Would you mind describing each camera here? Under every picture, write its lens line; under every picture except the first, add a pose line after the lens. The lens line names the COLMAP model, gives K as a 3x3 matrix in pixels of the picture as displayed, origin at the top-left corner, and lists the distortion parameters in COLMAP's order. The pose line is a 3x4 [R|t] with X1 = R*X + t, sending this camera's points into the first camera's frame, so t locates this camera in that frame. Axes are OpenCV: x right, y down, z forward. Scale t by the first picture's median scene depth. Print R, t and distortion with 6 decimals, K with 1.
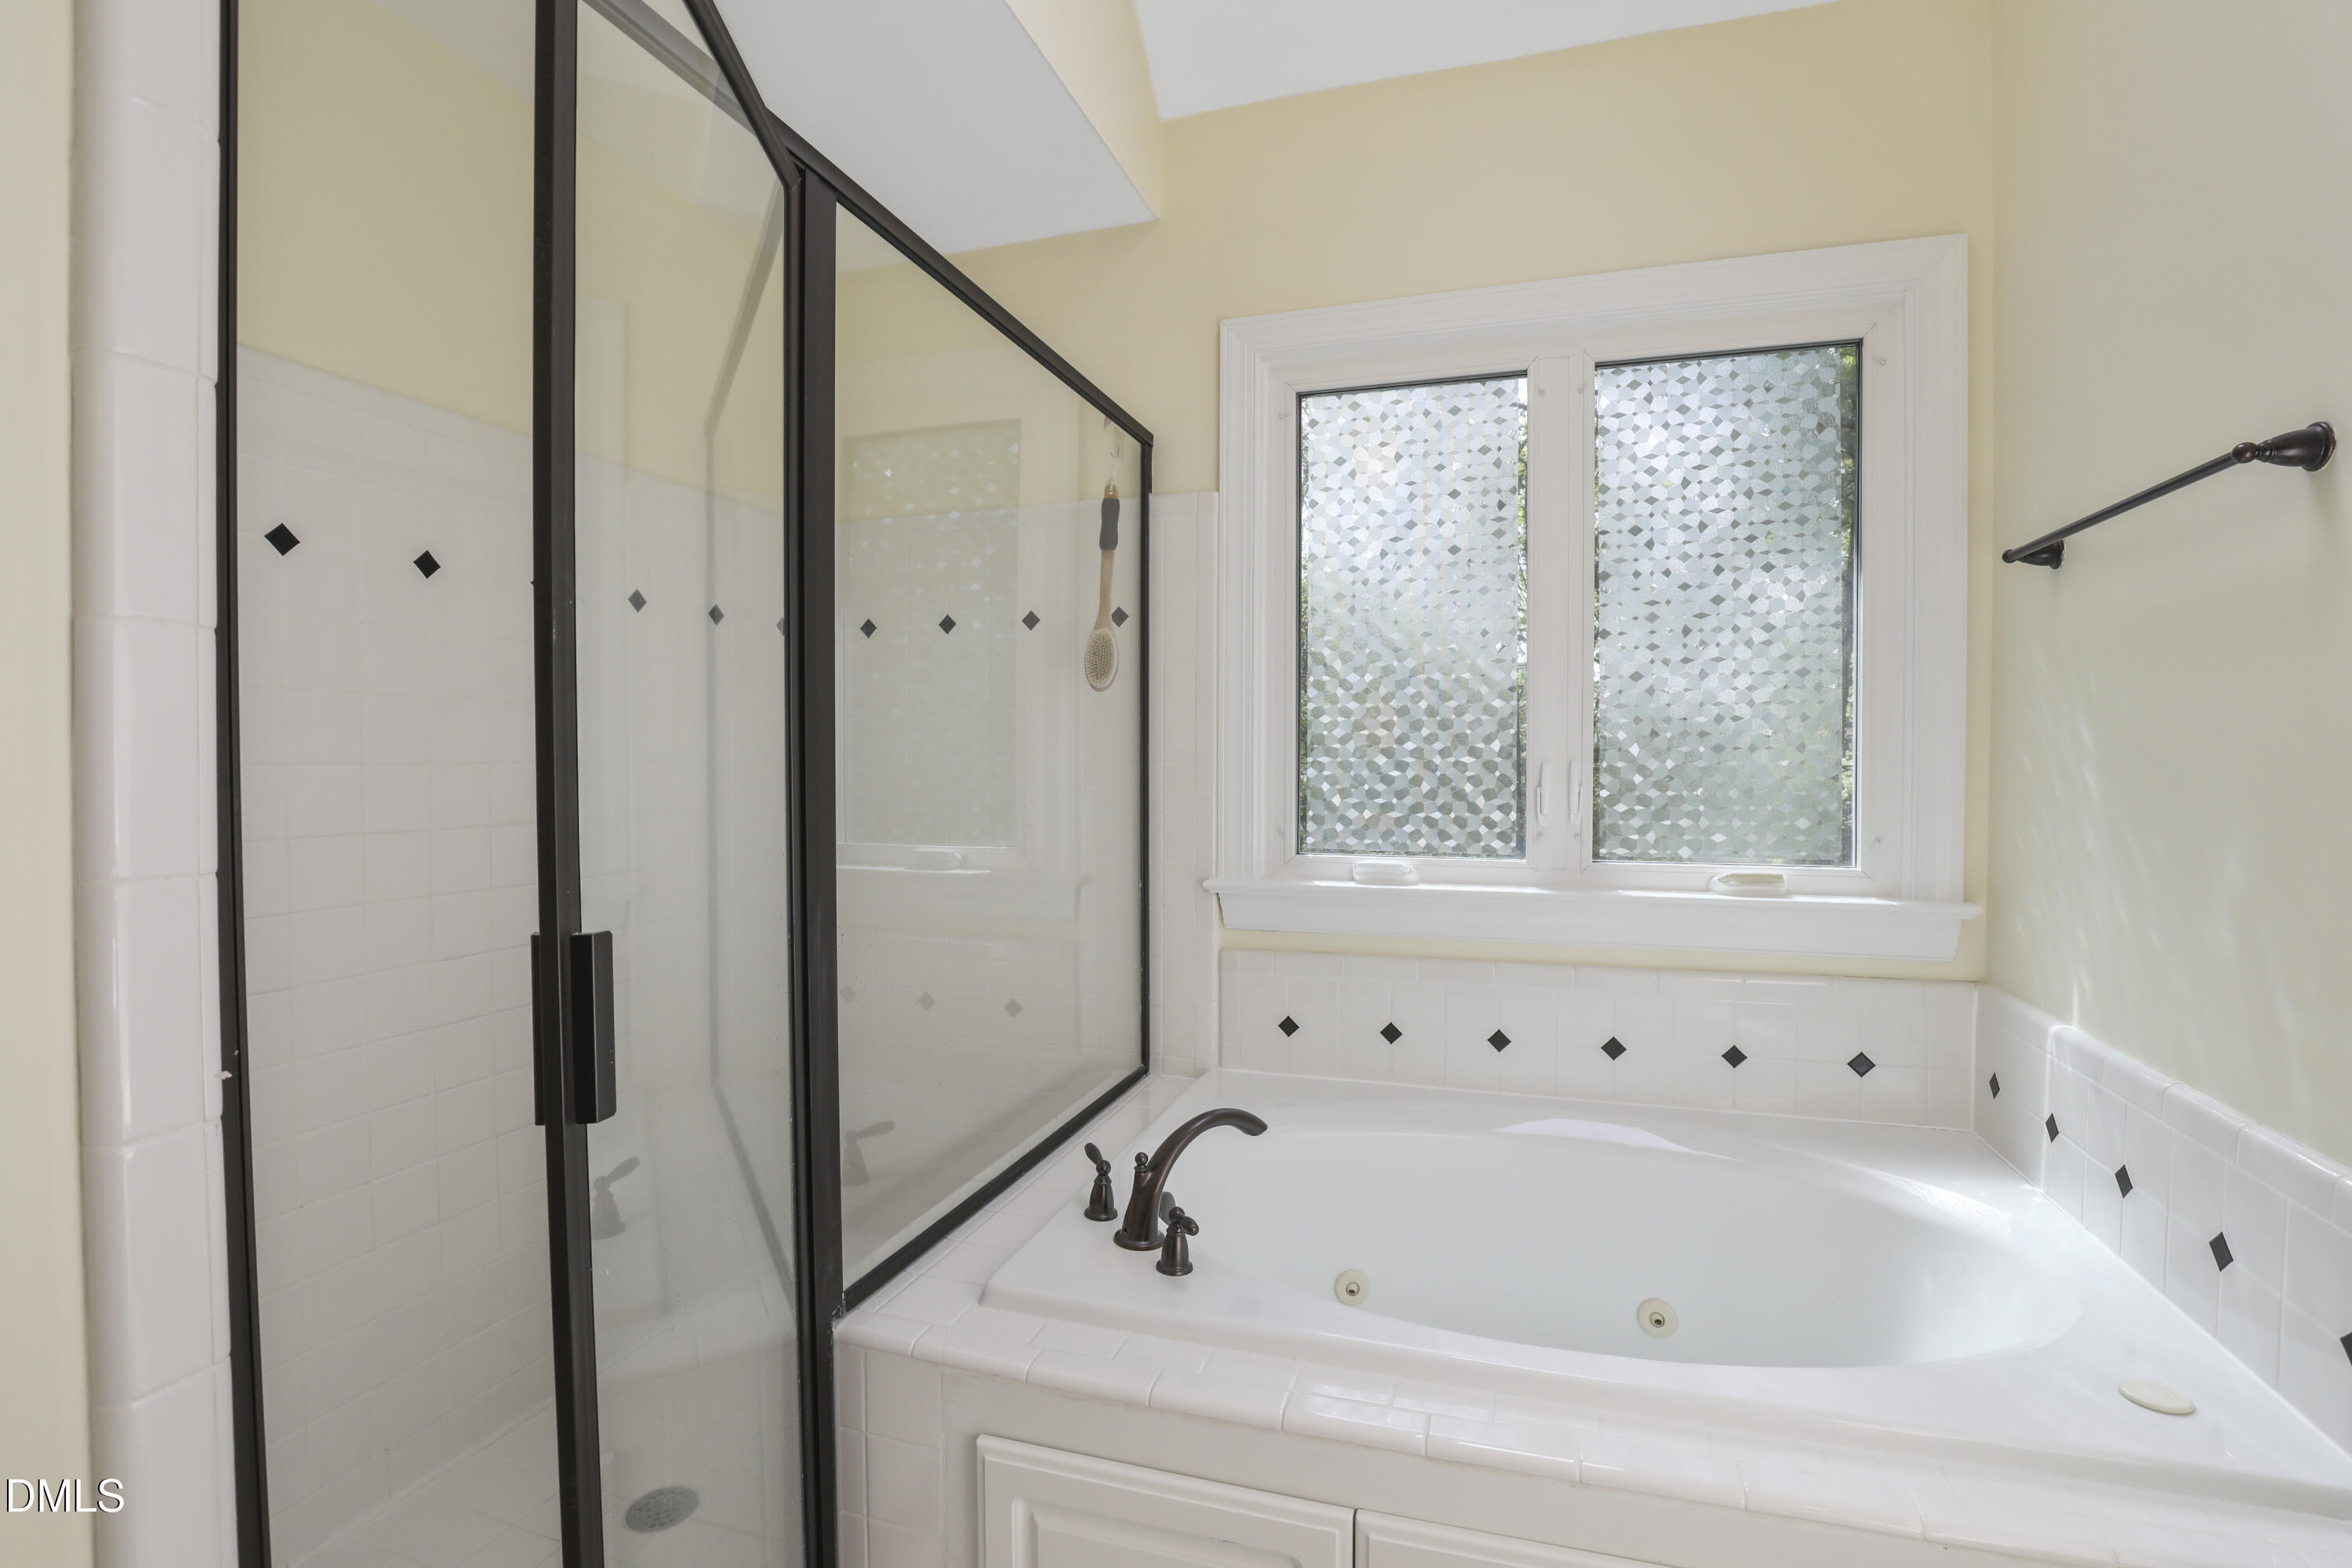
lens RADIAL K [[1098.3, 0, 1189.5], [0, 1098.3, 766.0], [0, 0, 1]] dist [-0.018524, -0.000630]
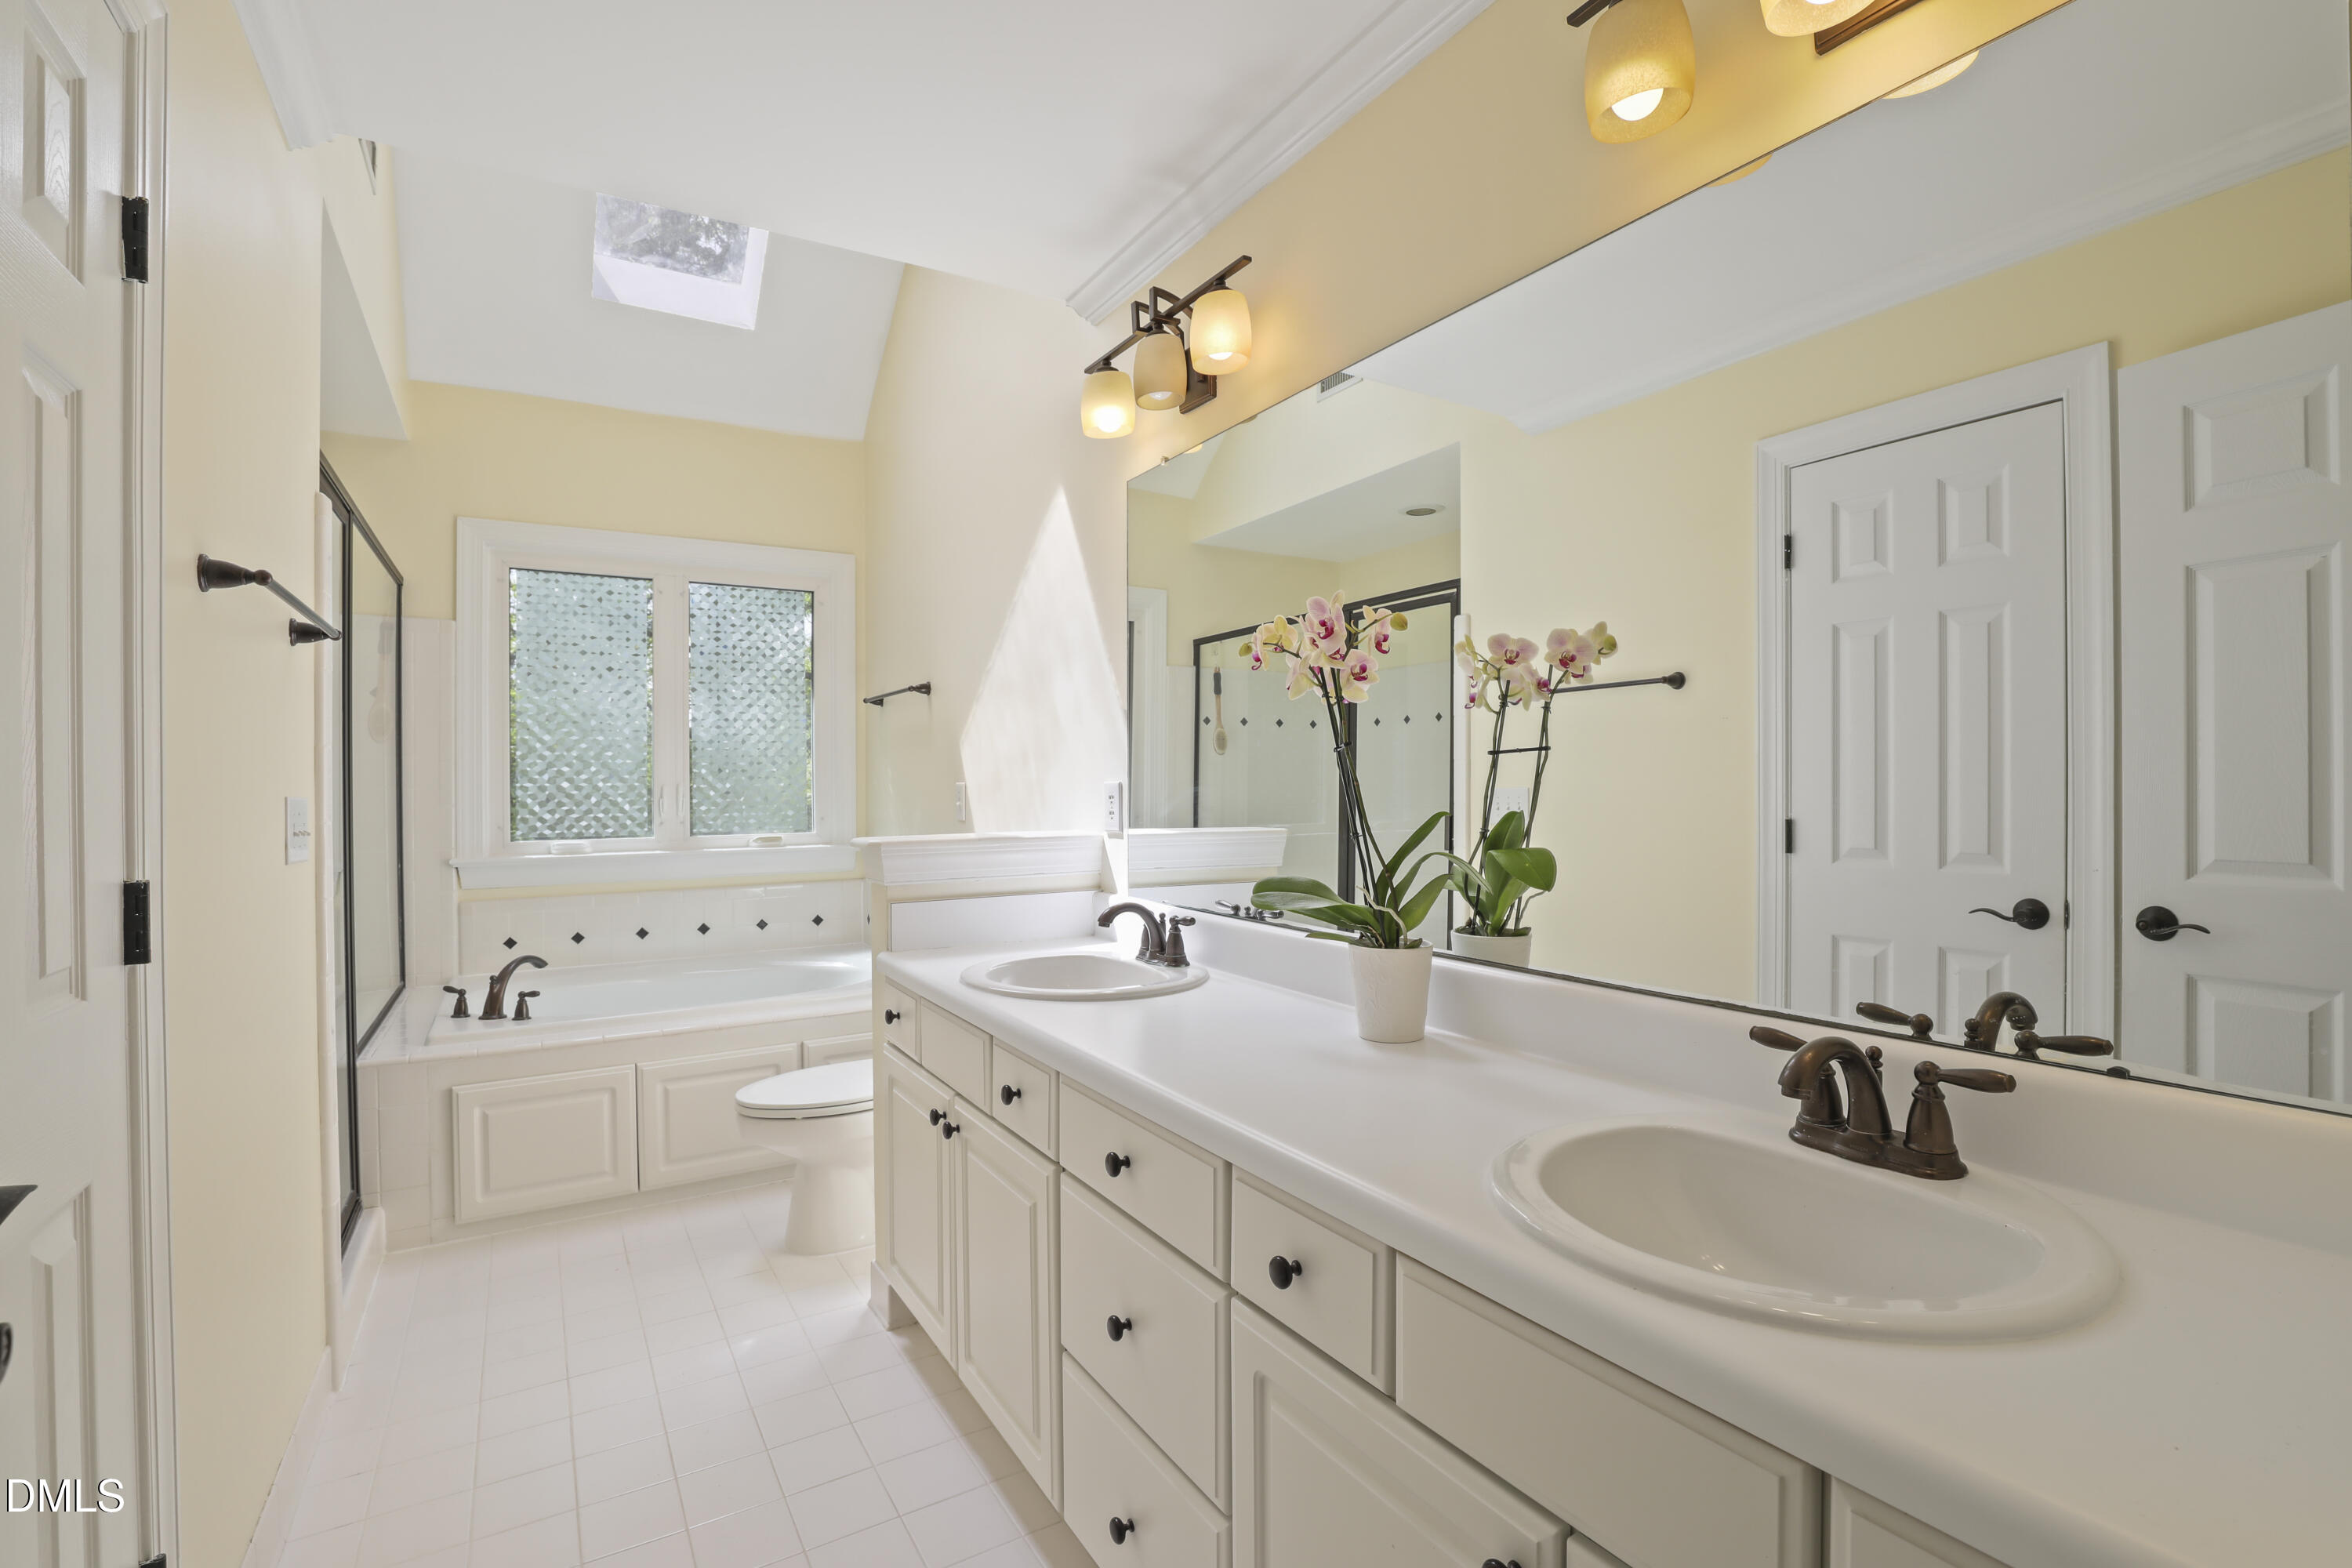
lens RADIAL K [[1098.3, 0, 1180.8], [0, 1098.3, 781.8], [0, 0, 1]] dist [-0.018524, -0.000630]
pose [[0.652599, -0.000954, 0.757703, -0.514375], [0.018799, 0.999712, -0.014933, 0.034983], [-0.757470, 0.023989, 0.652429, -0.893895]]
